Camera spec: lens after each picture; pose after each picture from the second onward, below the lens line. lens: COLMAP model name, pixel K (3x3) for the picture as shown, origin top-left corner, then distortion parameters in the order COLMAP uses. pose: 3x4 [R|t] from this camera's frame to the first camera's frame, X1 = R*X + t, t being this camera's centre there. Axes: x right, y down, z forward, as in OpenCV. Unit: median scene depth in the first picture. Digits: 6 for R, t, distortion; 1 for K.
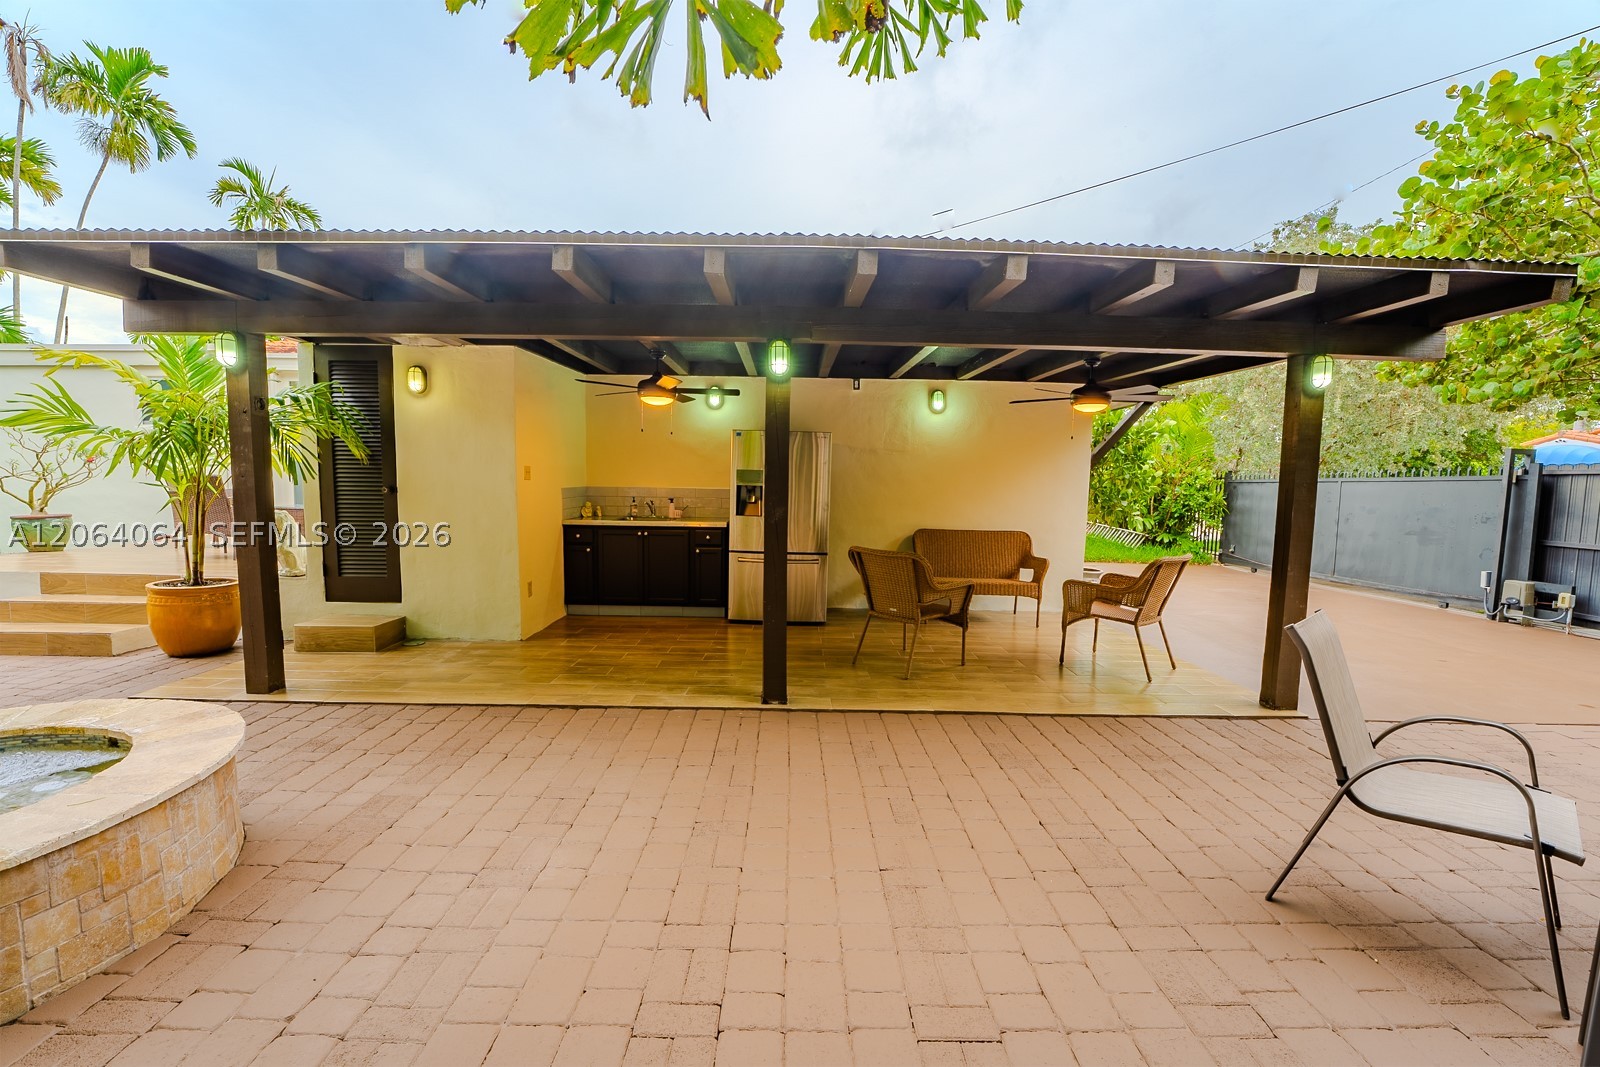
lens RADIAL K [[658.3, 0, 796.9], [0, 658.3, 527.9], [0, 0, 1]] dist [-0.033530, 0.005911]
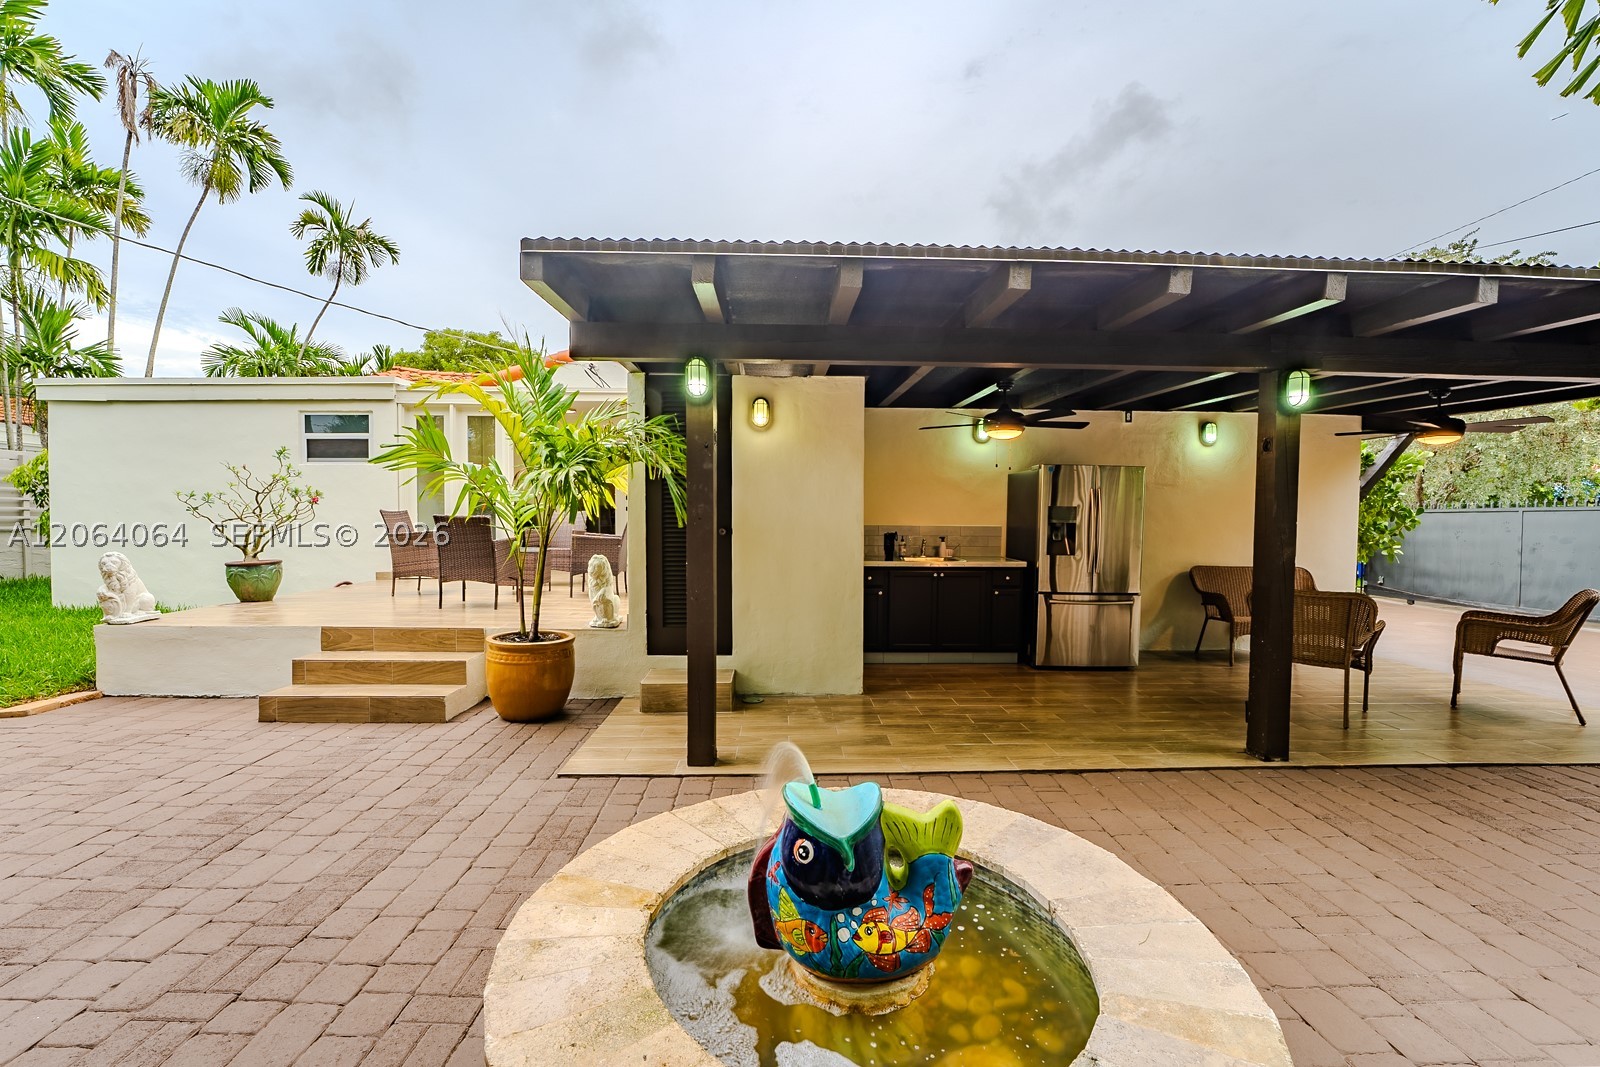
lens RADIAL K [[658.3, 0, 797.2], [0, 658.3, 534.2], [0, 0, 1]] dist [-0.033530, 0.005911]
pose [[0.999753, -0.009857, 0.019899, -0.419165], [0.010647, 0.999142, -0.040026, -0.012955], [-0.019487, 0.040228, 0.999000, 0.053177]]
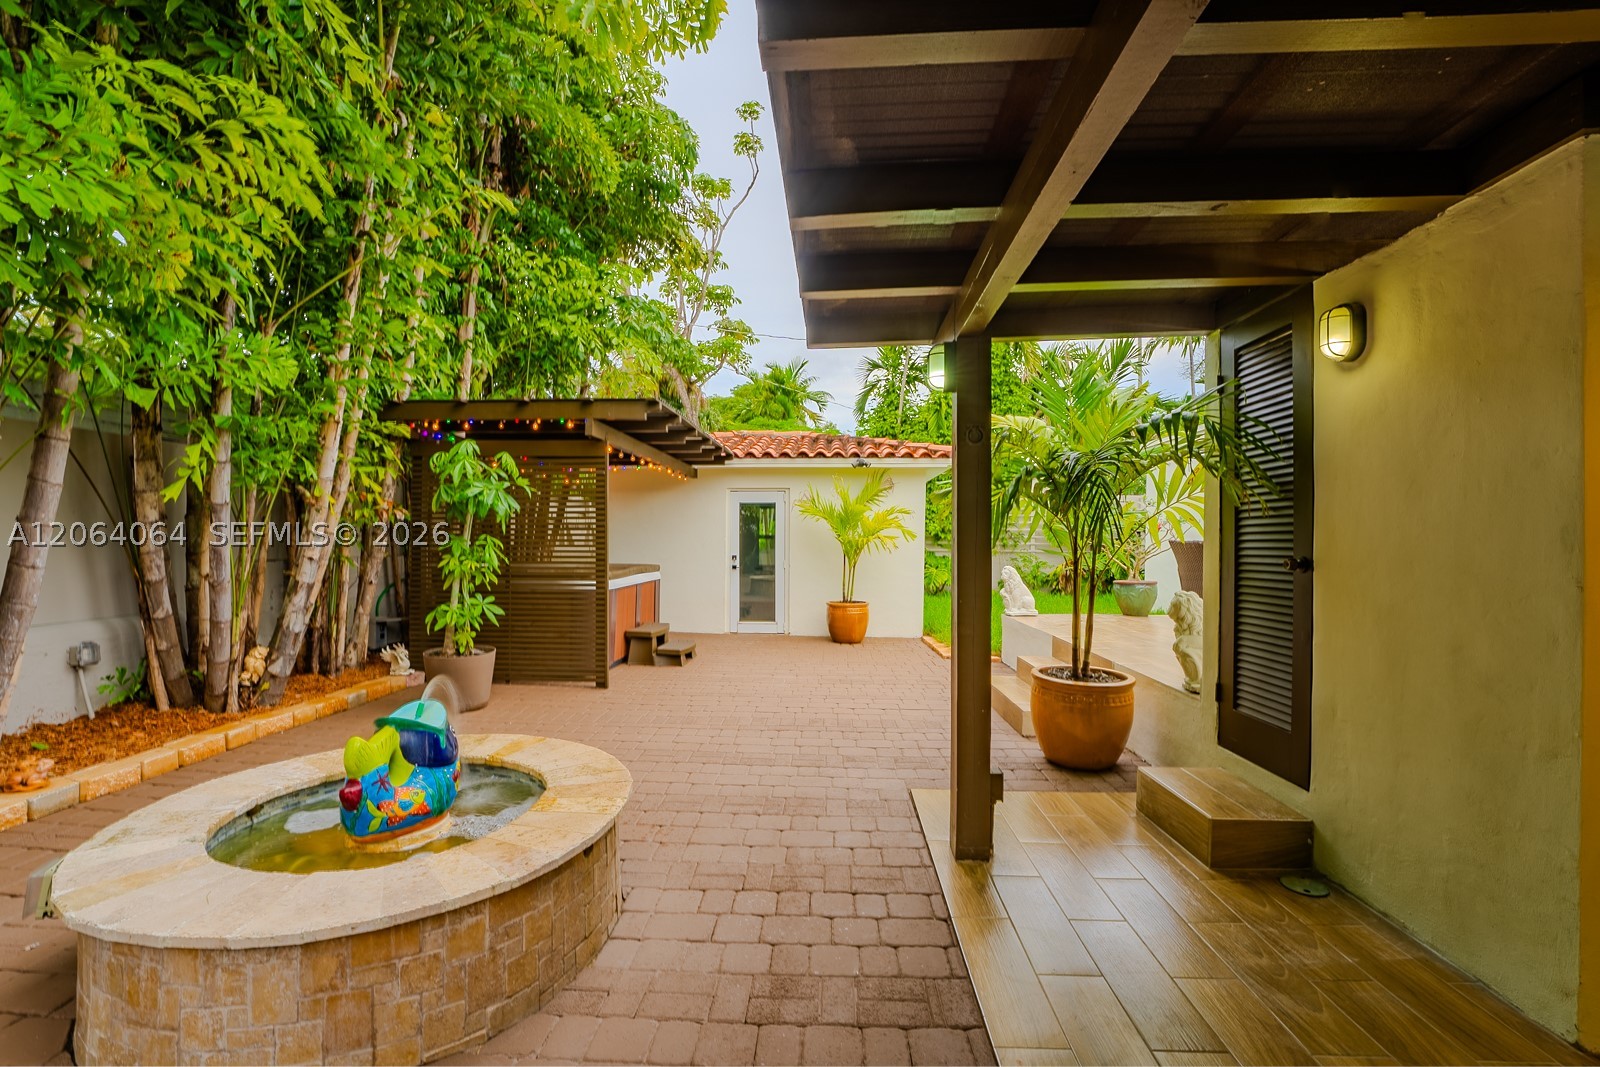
lens RADIAL K [[658.3, 0, 799.6], [0, 658.3, 553.9], [0, 0, 1]] dist [-0.033530, 0.005911]
pose [[-0.058824, 0.004354, -0.998259, -0.073628], [-0.068265, 0.997632, 0.008374, -0.034811], [0.995932, 0.068638, -0.058388, 0.493621]]
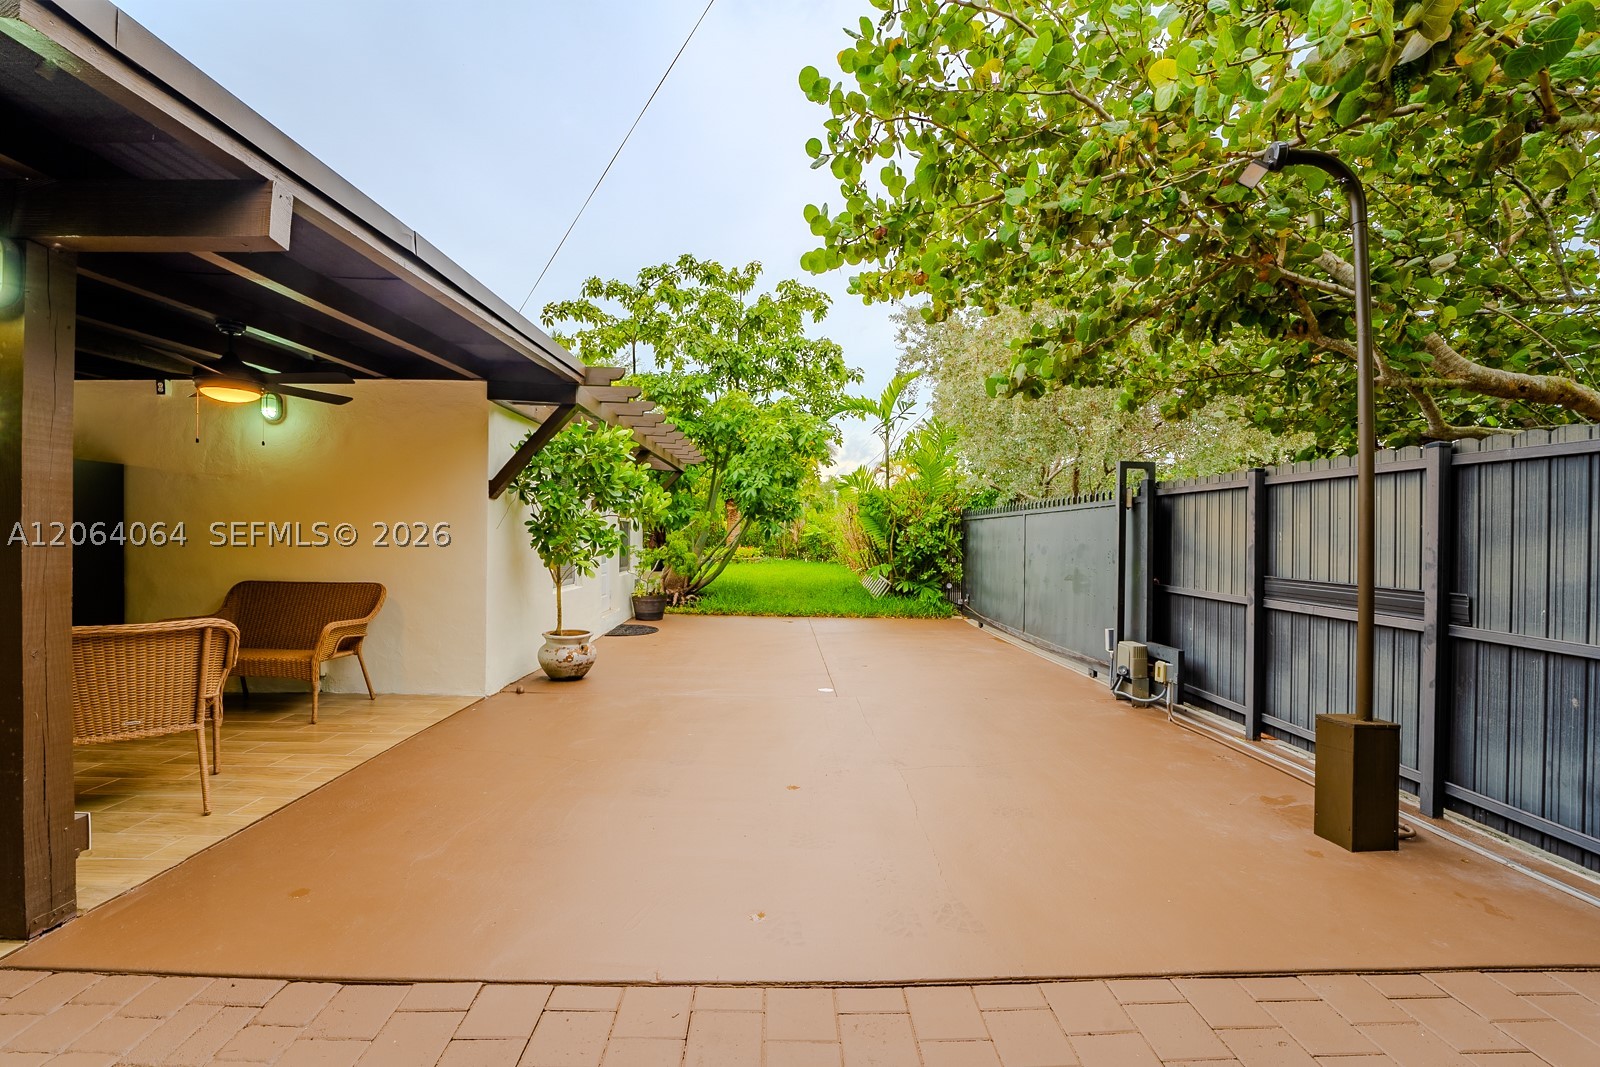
lens RADIAL K [[658.3, 0, 798.5], [0, 658.3, 533.8], [0, 0, 1]] dist [-0.033530, 0.005911]
pose [[0.999807, -0.013146, 0.014629, 0.796982], [0.014109, 0.997599, -0.067796, 0.005557], [-0.013702, 0.067989, 0.997592, 0.278918]]
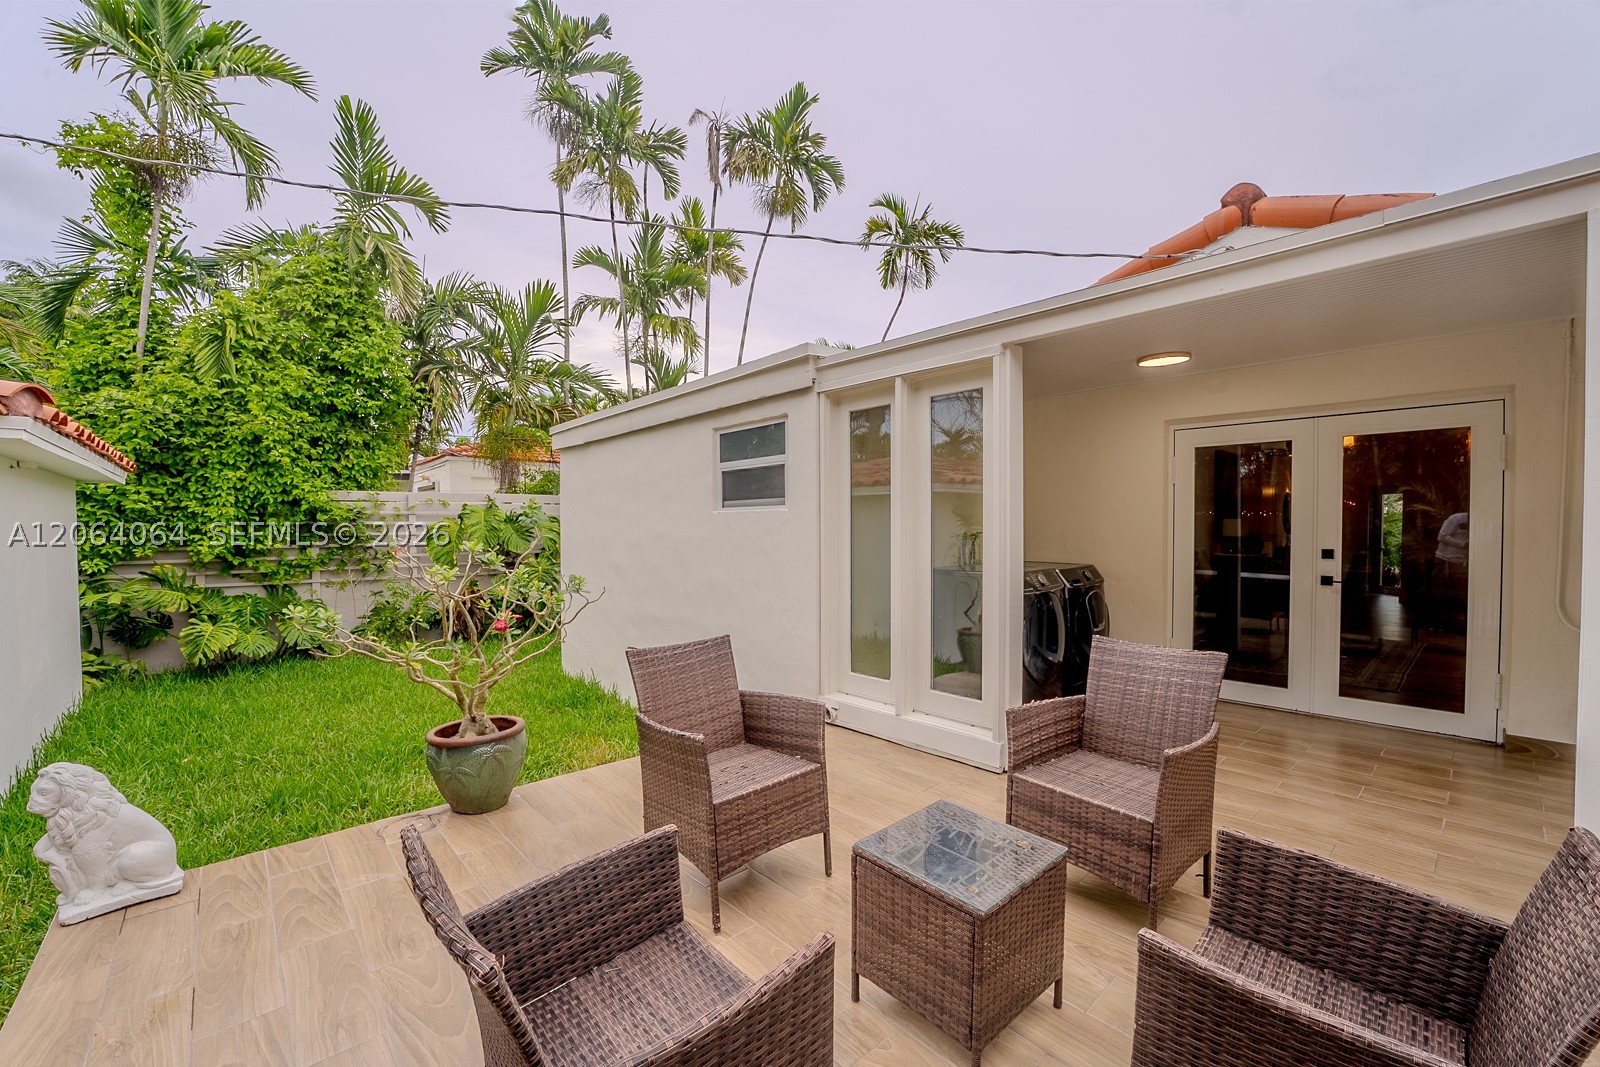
lens RADIAL K [[658.3, 0, 800.0], [0, 658.3, 536.1], [0, 0, 1]] dist [-0.033530, 0.005911]
pose [[0.655411, -0.004623, -0.755258, -0.657699], [-0.035704, 0.998674, -0.037097, -0.147486], [0.754428, 0.051280, 0.654376, 0.838485]]
